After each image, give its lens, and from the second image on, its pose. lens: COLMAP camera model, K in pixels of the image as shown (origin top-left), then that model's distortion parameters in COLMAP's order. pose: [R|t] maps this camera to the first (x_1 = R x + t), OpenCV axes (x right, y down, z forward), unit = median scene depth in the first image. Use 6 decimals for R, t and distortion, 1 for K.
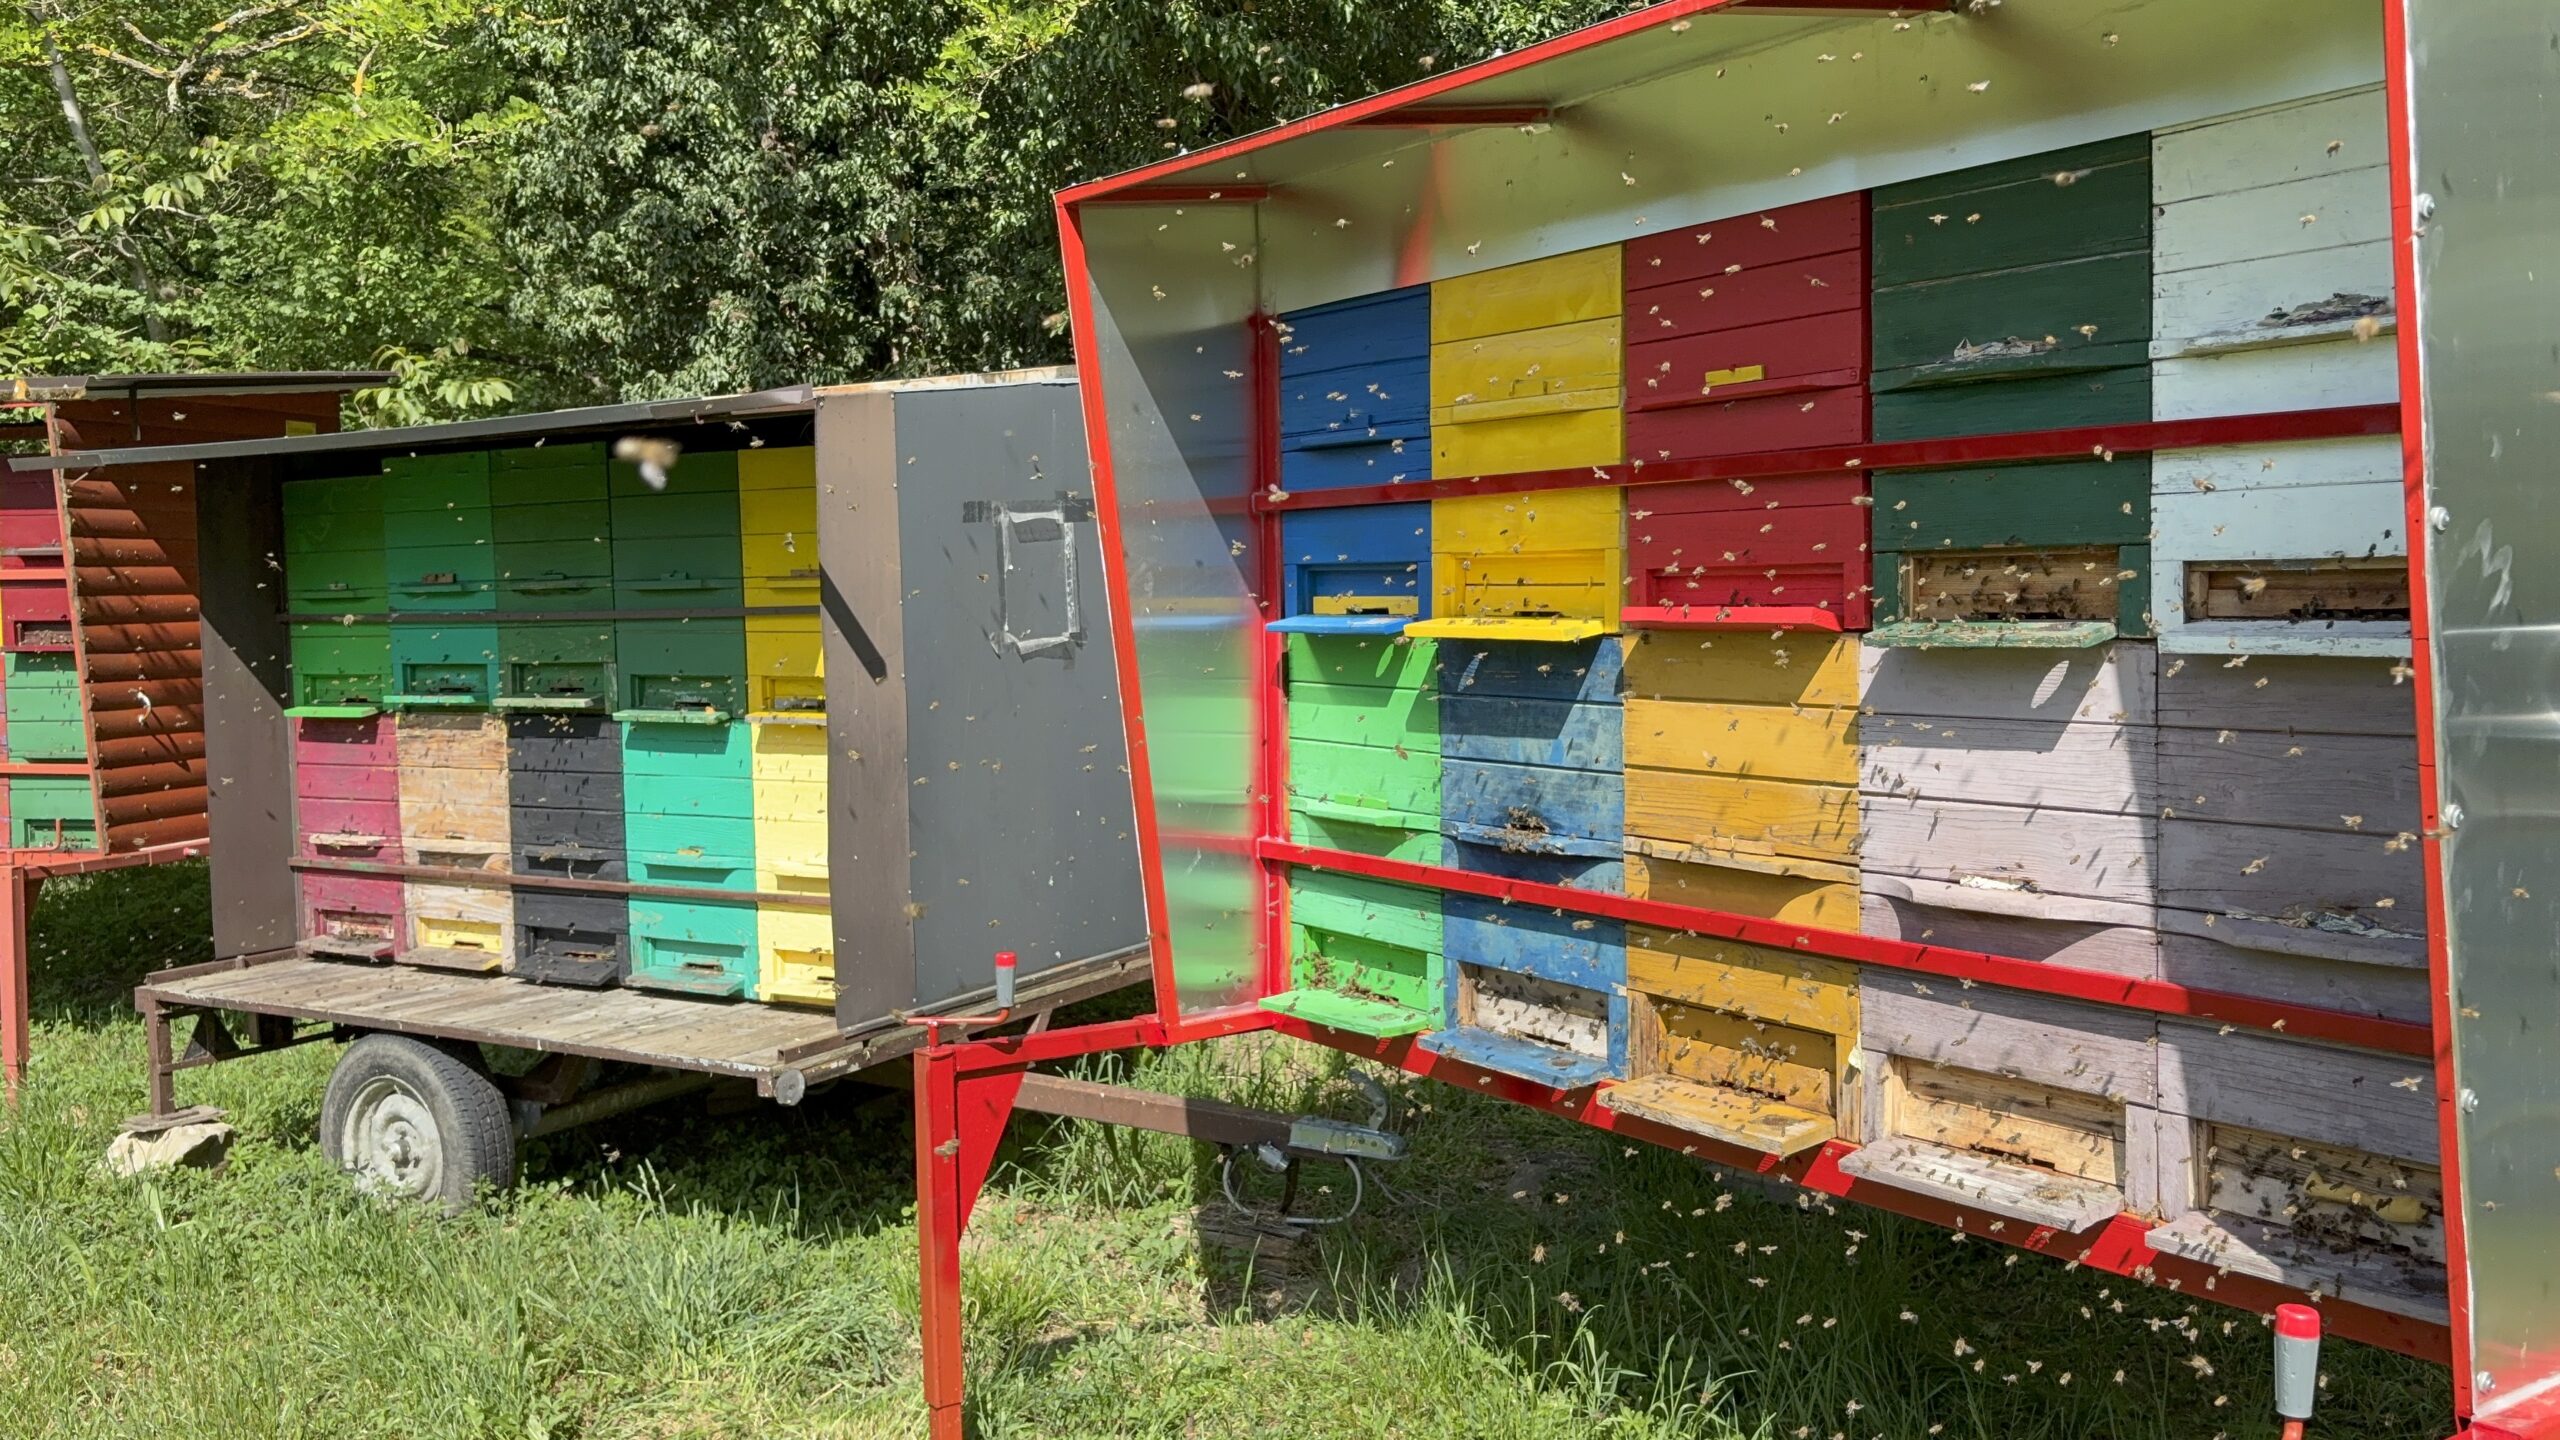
lens RADIAL K [[2201.8, 0, 1280.0], [0, 2201.8, 720.0], [0, 0, 1]] dist [0.008628, 0.001765]
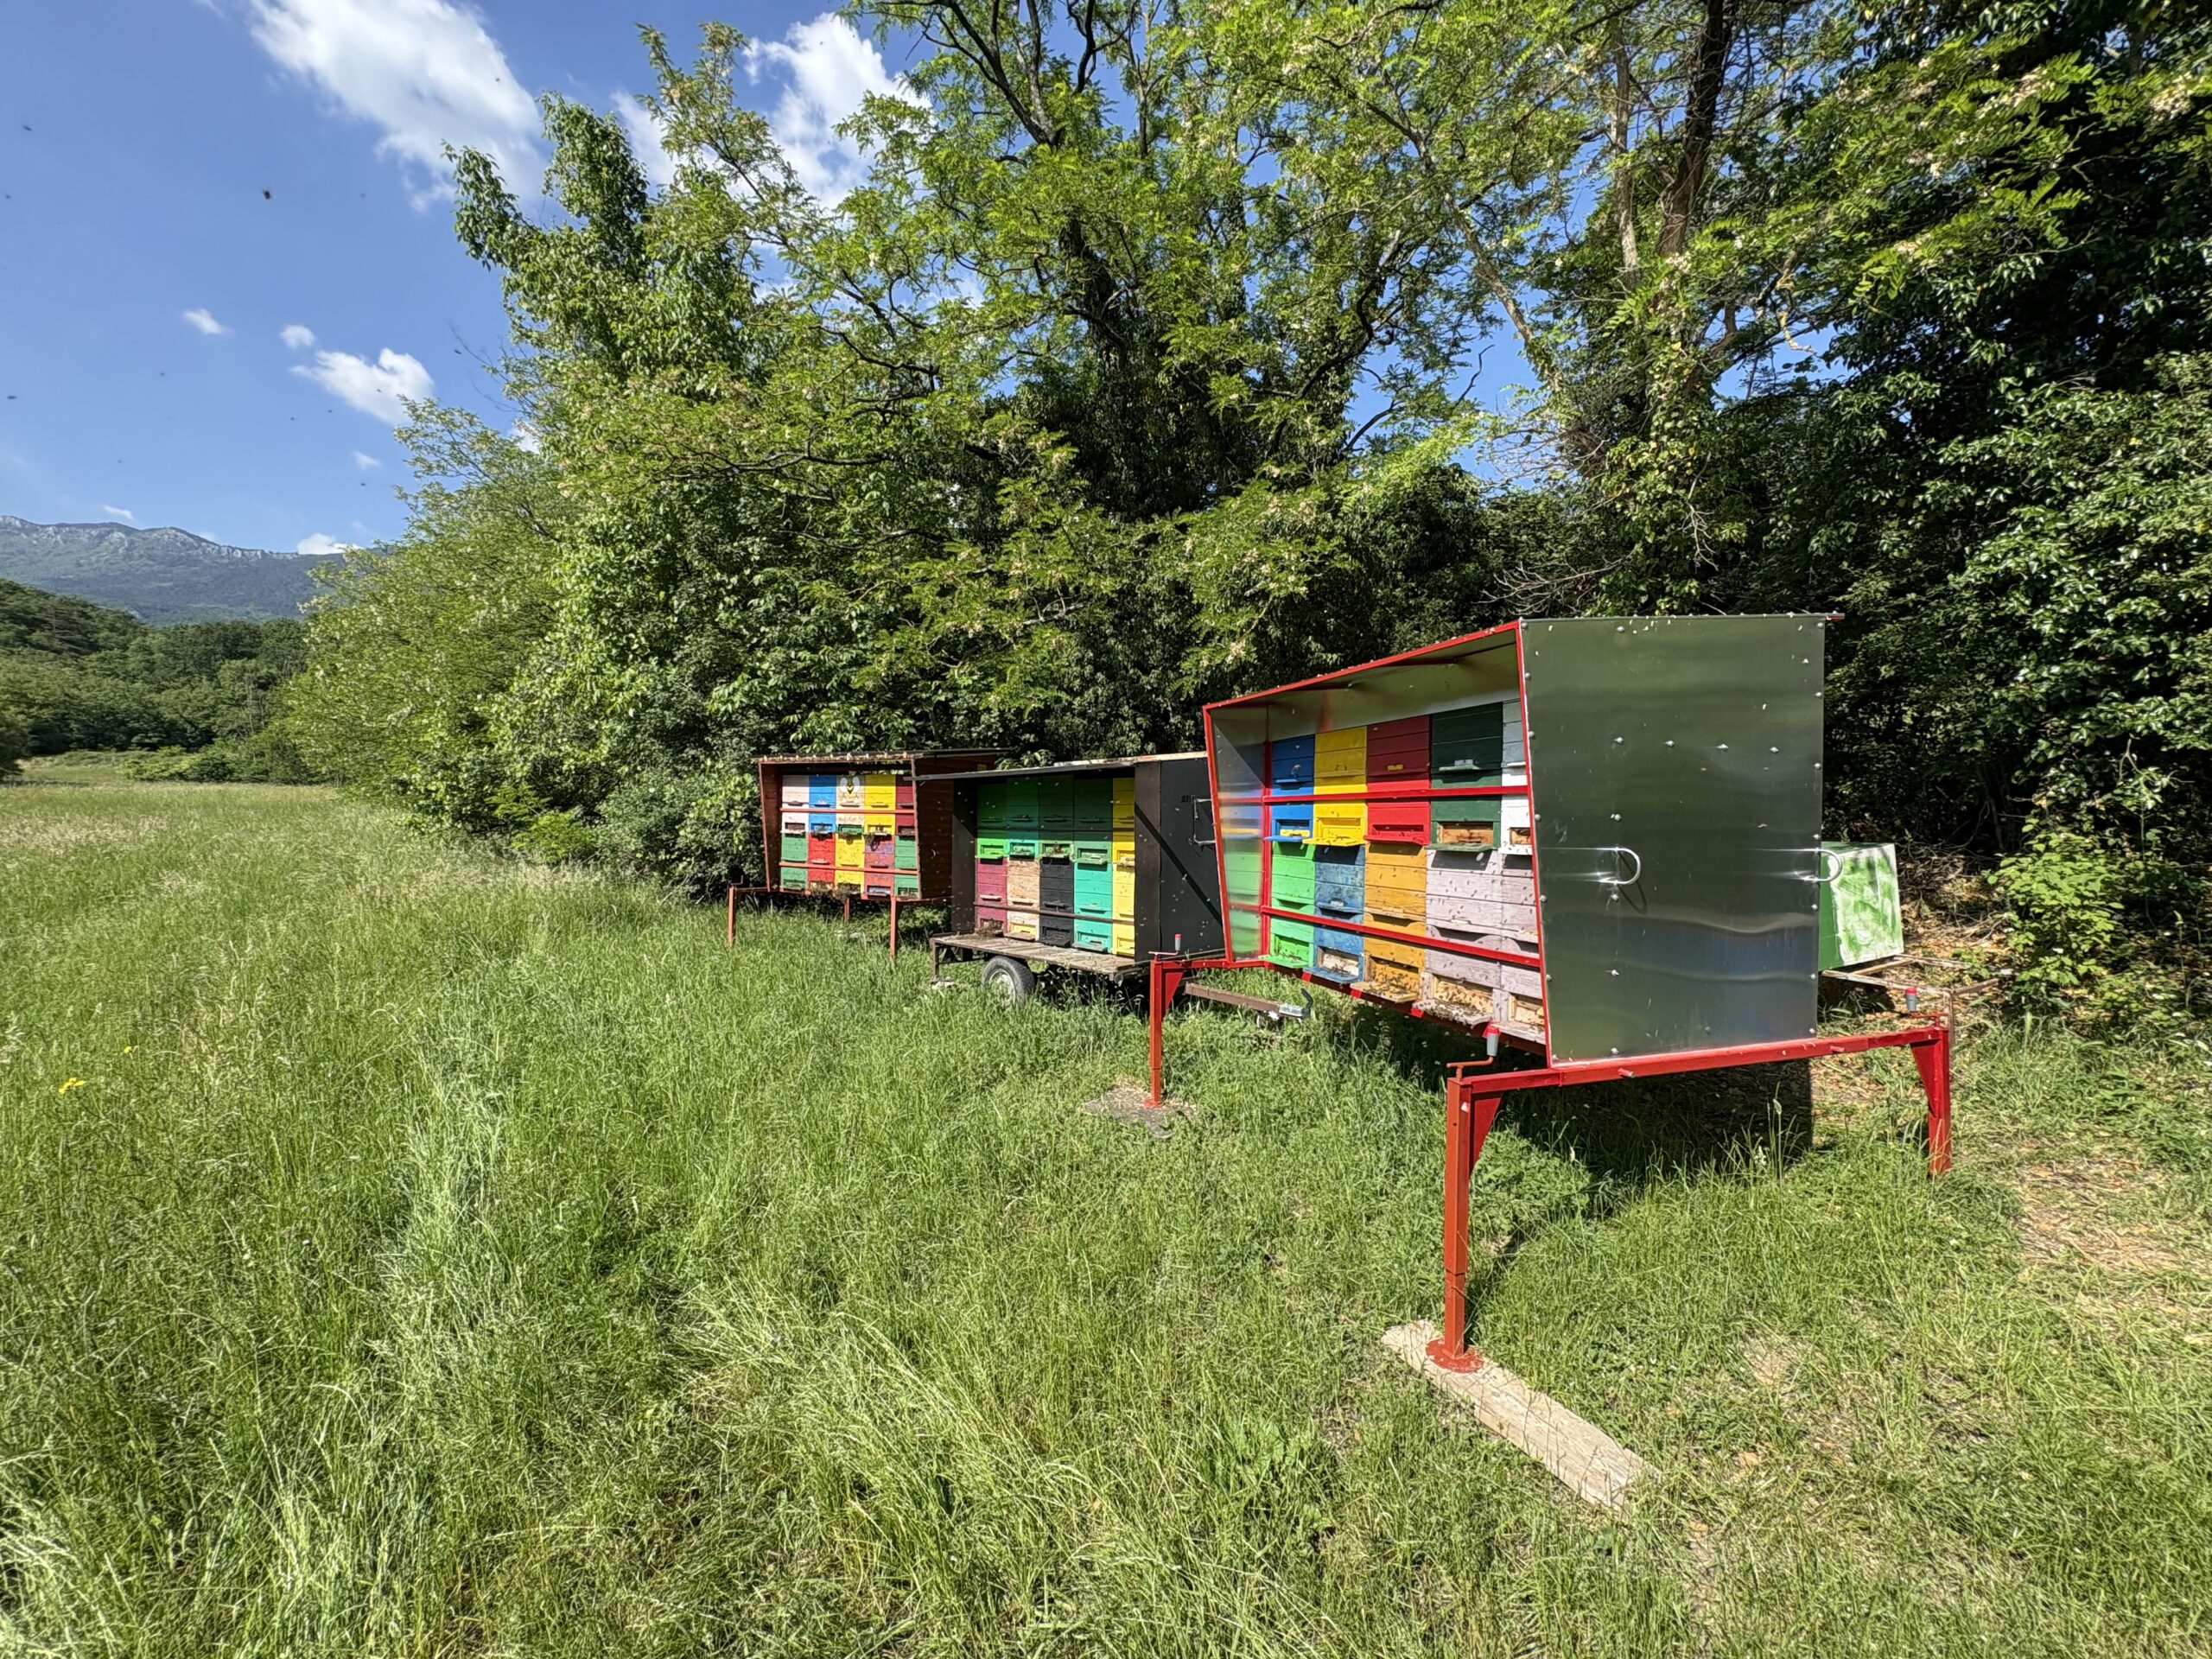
lens RADIAL K [[887.3, 0, 1106.0], [0, 887.3, 829.5], [0, 0, 1]] dist [-0.000009, -0.000003]
pose [[0.965324, 0.031010, -0.259205, 0.101316], [-0.044881, 0.997850, -0.047767, 0.016234], [0.257166, 0.057744, 0.964640, -0.304603]]
